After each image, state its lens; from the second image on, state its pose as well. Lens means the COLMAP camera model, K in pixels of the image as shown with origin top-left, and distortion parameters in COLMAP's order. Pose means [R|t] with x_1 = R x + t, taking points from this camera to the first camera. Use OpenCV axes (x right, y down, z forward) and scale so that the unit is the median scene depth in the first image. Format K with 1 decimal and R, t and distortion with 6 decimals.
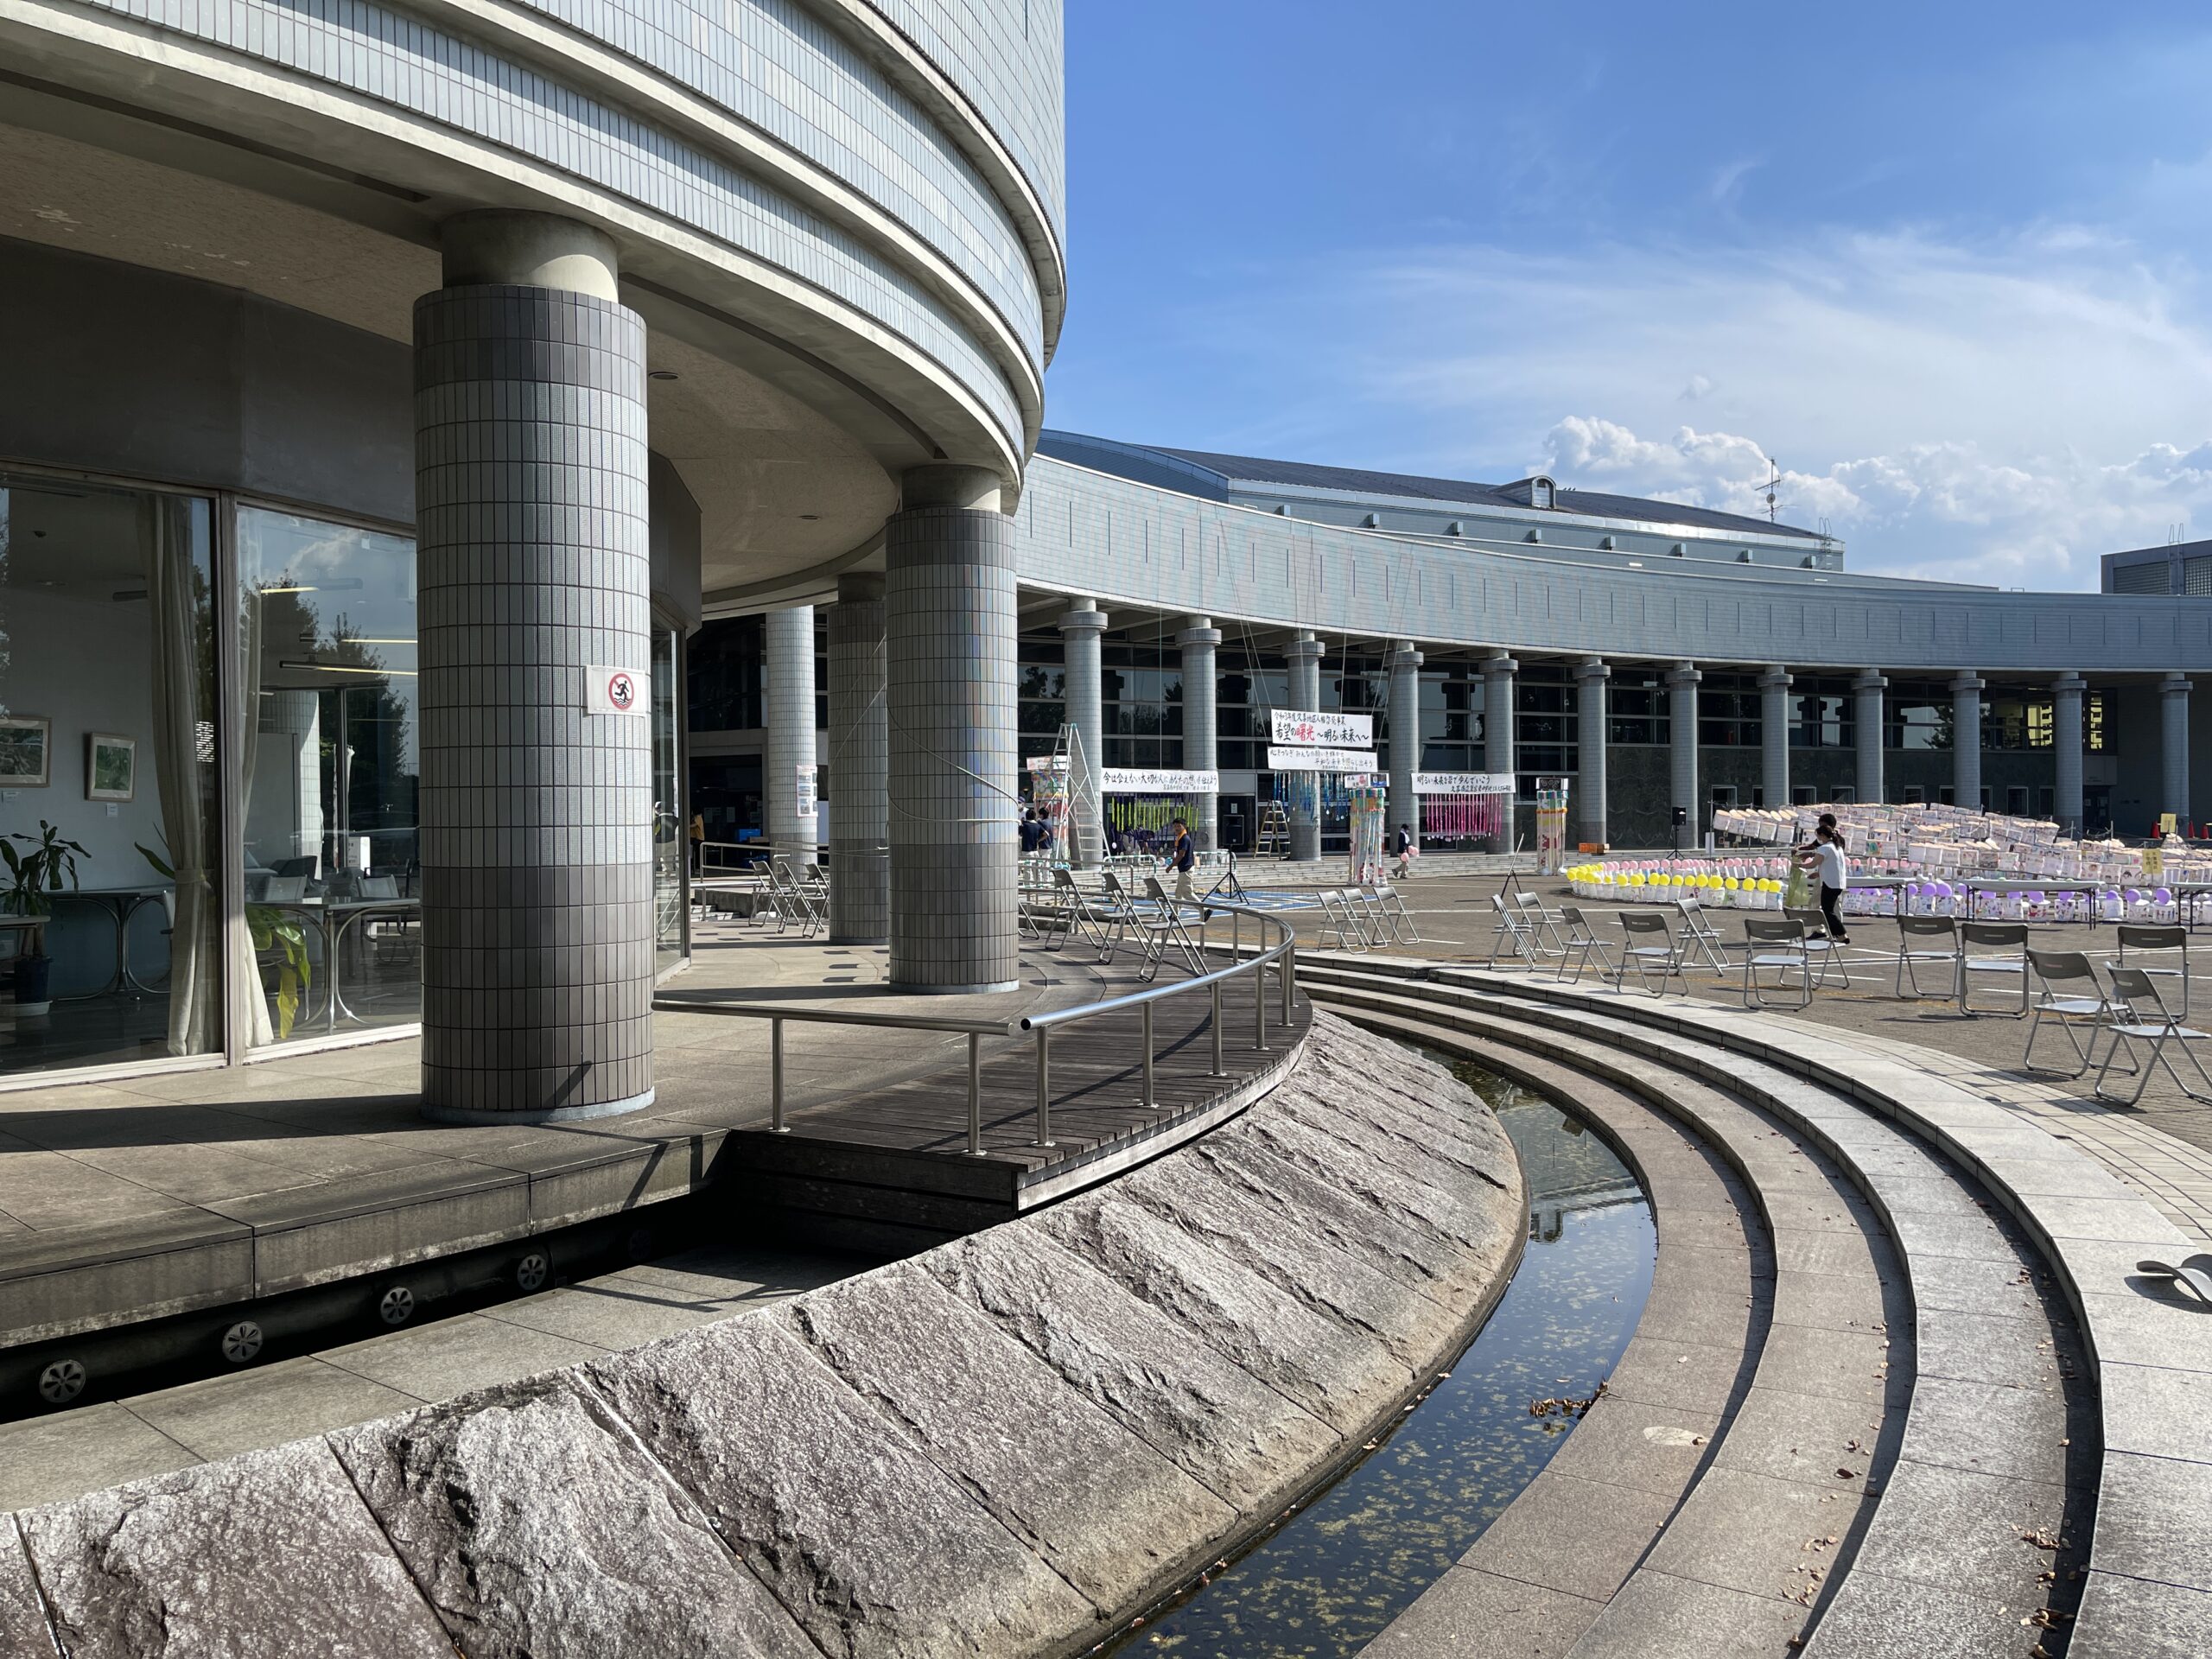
lens RADIAL K [[1678.8, 0, 1091.5], [0, 1678.8, 826.6], [0, 0, 1]] dist [0.043404, -0.046566]
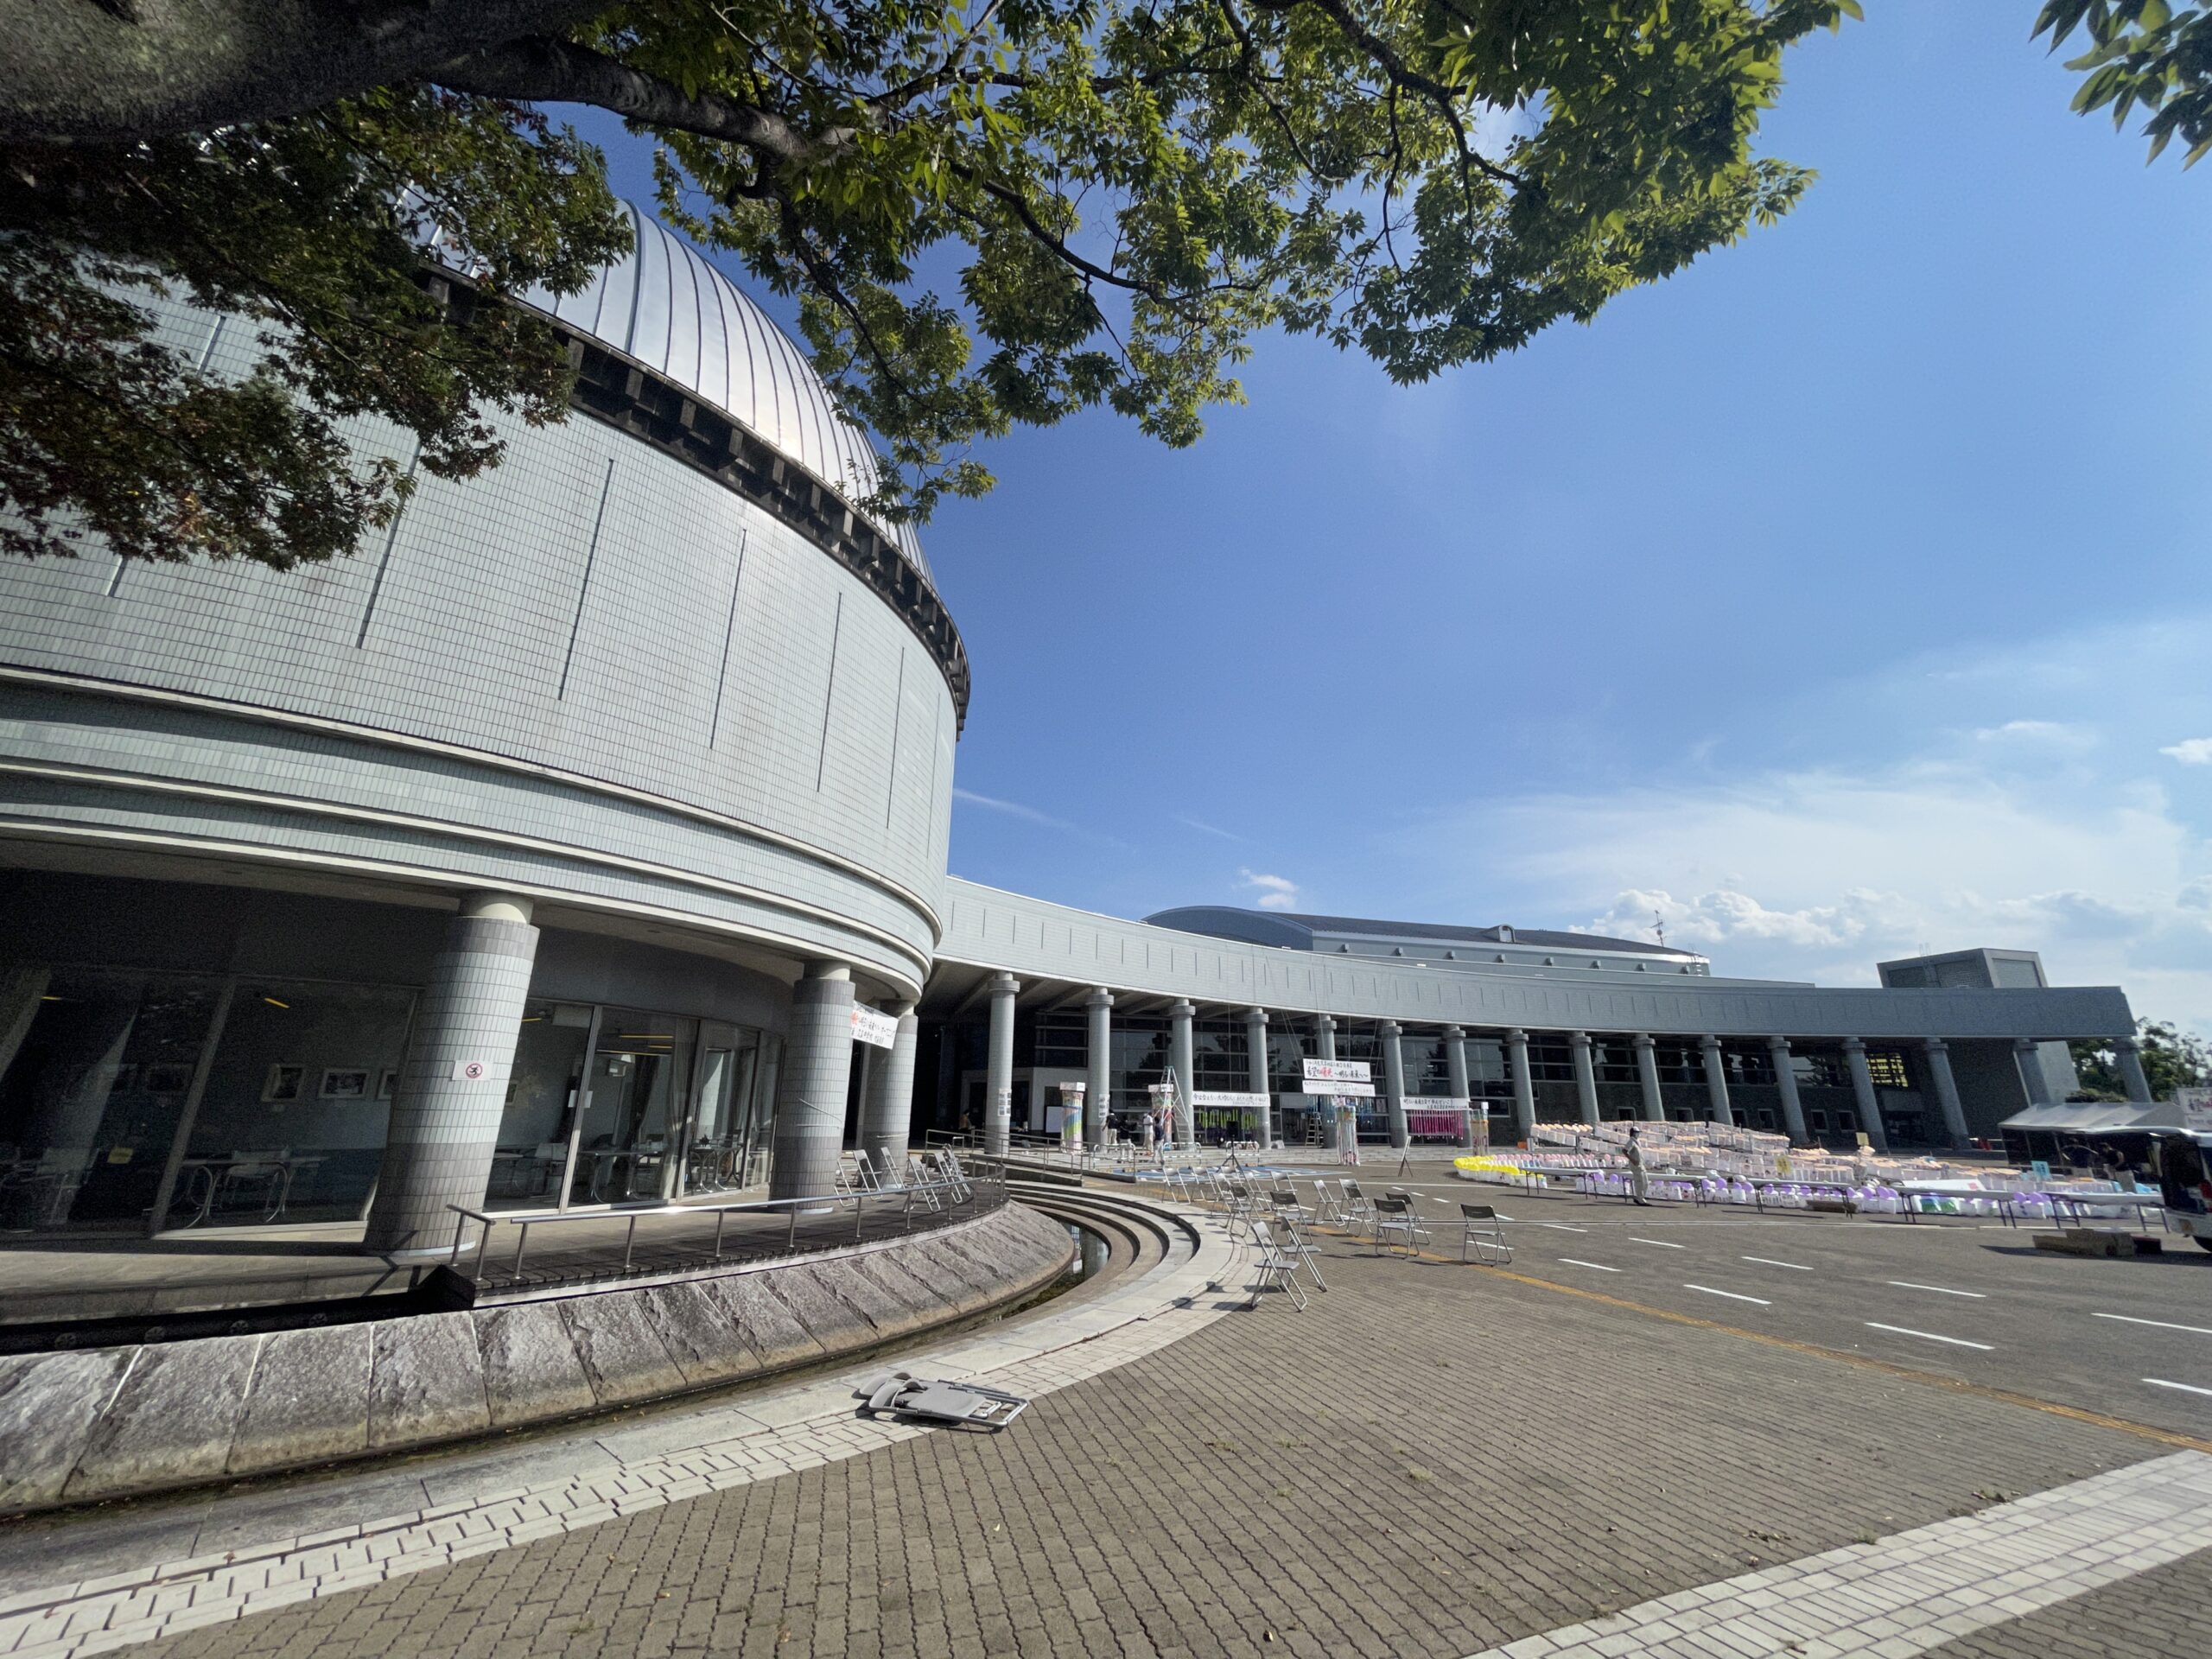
lens RADIAL K [[900.7, 0, 1114.2], [0, 900.7, 829.6], [0, 0, 1]] dist [-0.003752, -0.000172]
pose [[0.972429, -0.049147, -0.227963, 0.142359], [-0.023206, 0.952293, -0.304301, -0.005299], [0.232043, 0.301201, 0.924897, -0.016811]]
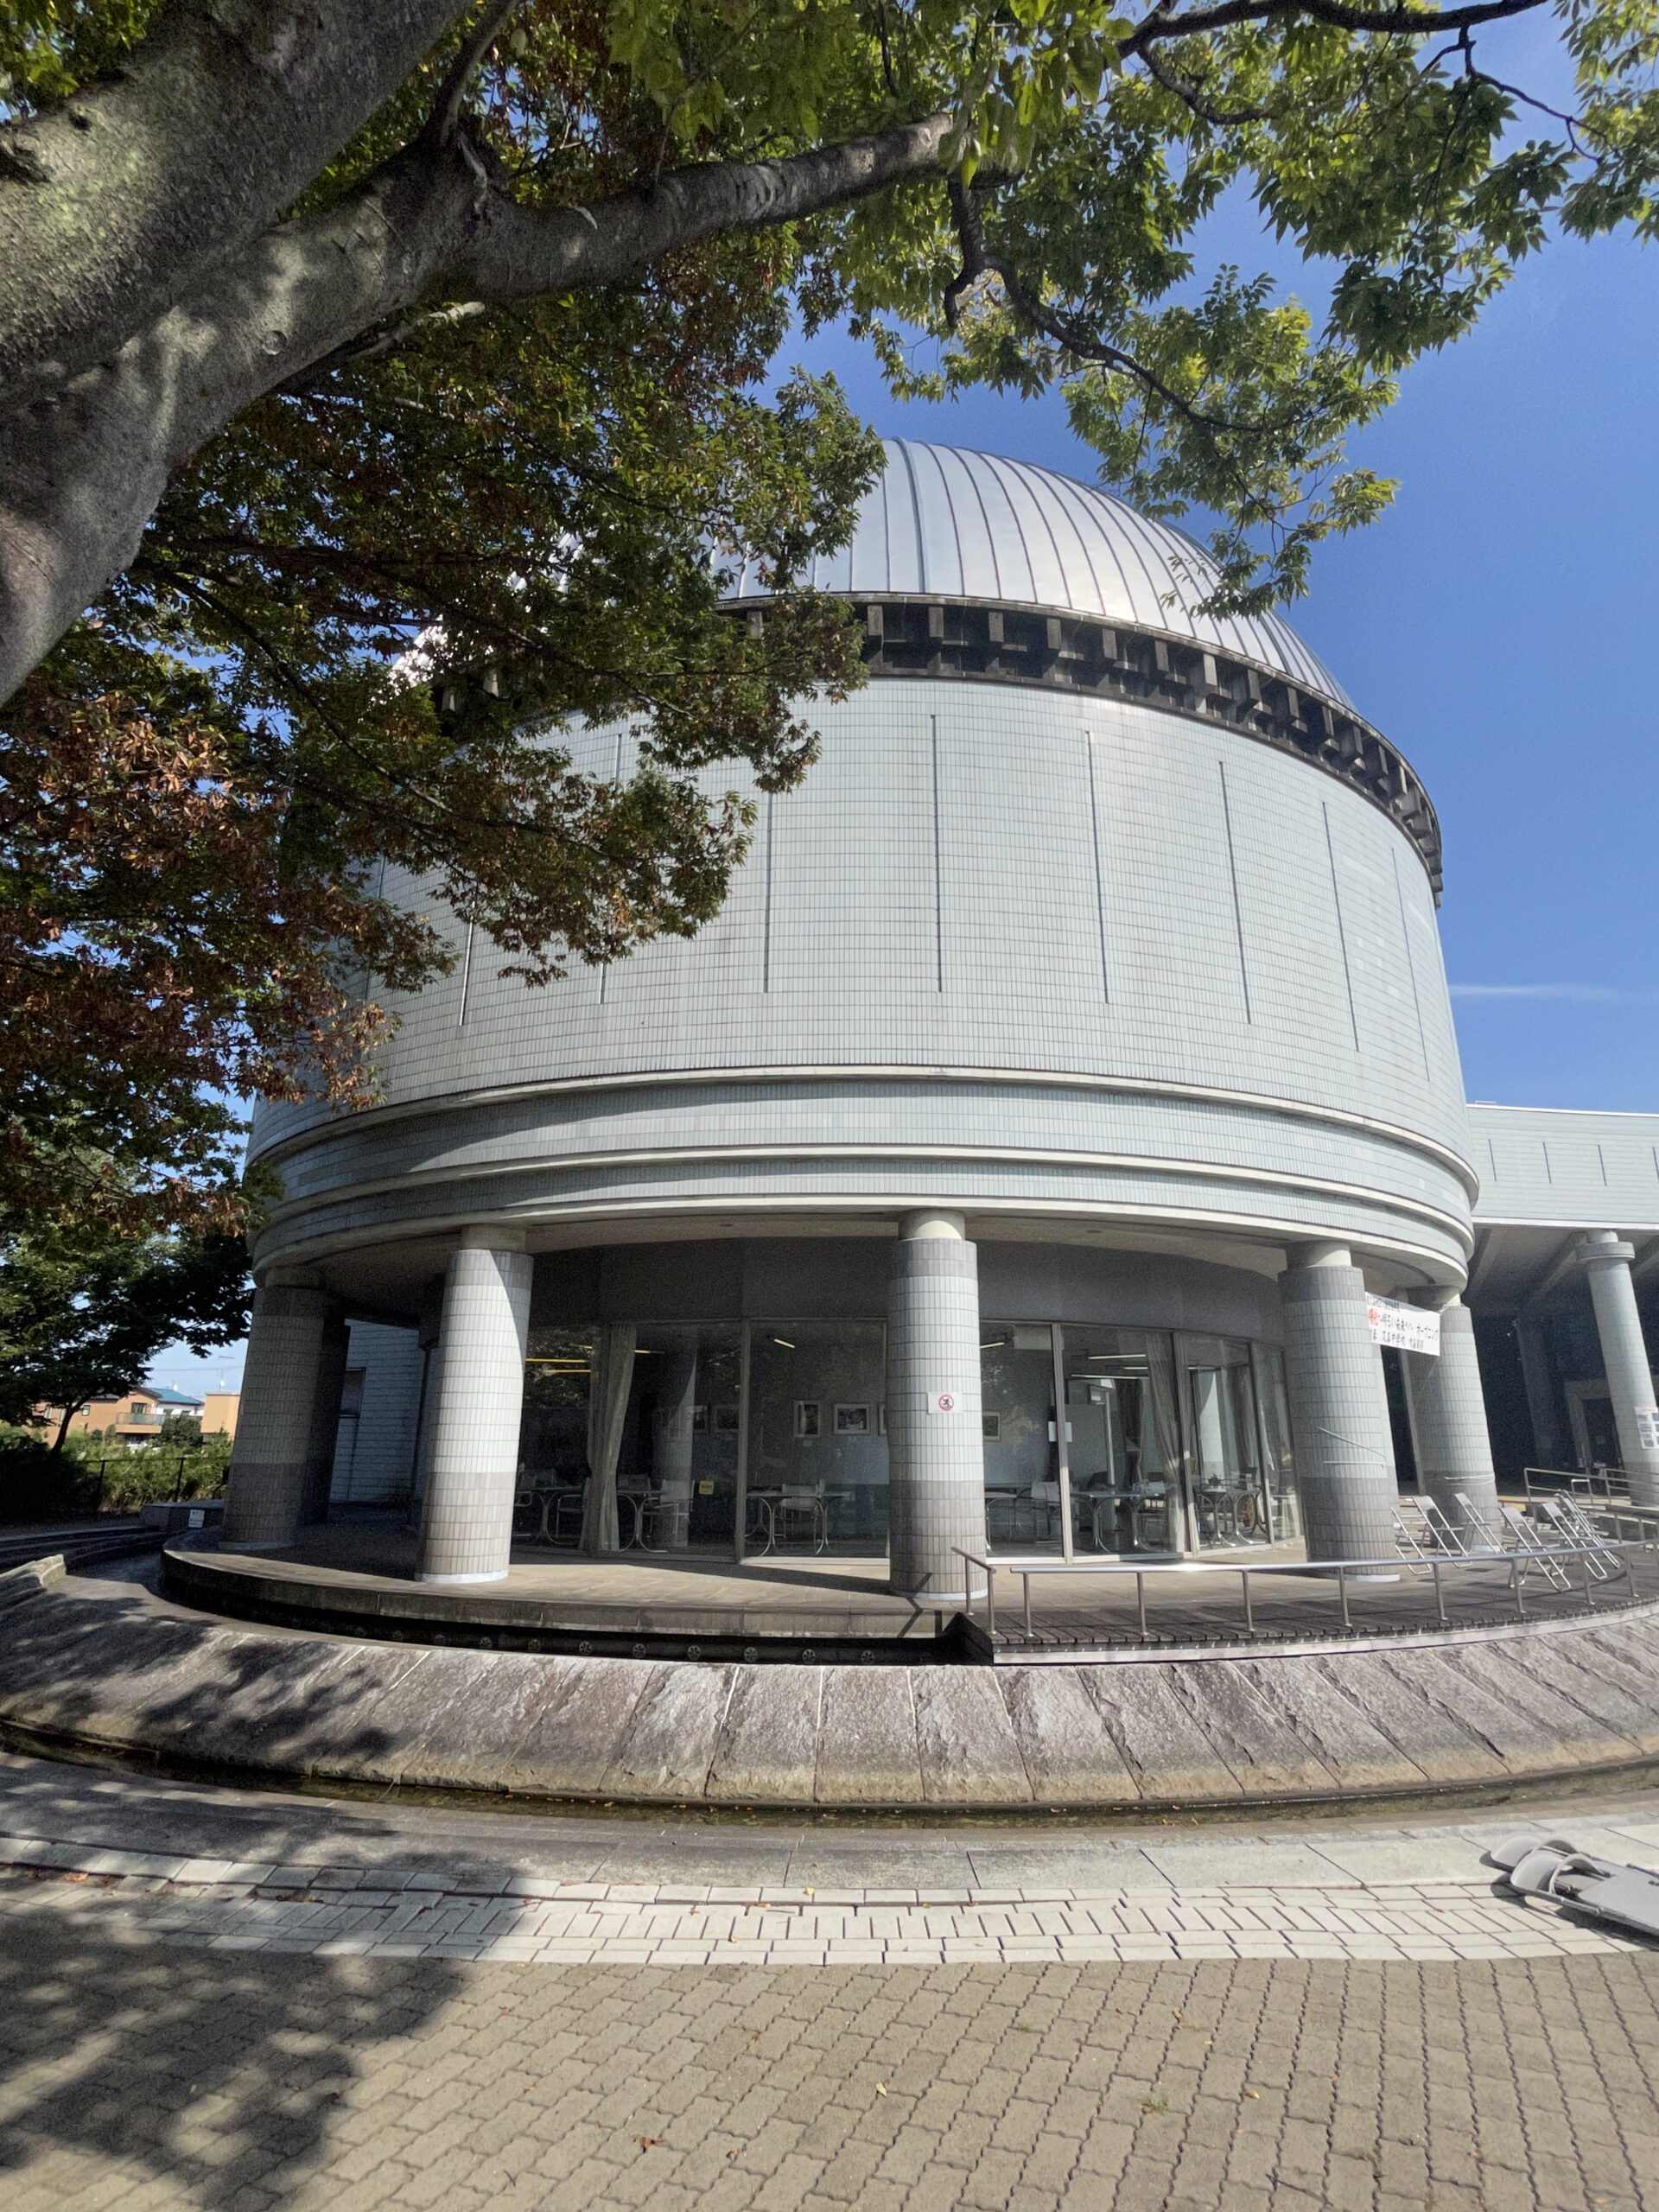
lens RADIAL K [[1132.7, 0, 819.3], [0, 1132.7, 1108.6], [0, 0, 1]] dist [-0.014870, 0.006696]
pose [[0.566199, -0.217797, -0.794974, 0.139164], [-0.016673, 0.961236, -0.275222, -0.005617], [0.824100, 0.169085, 0.540620, -0.006860]]
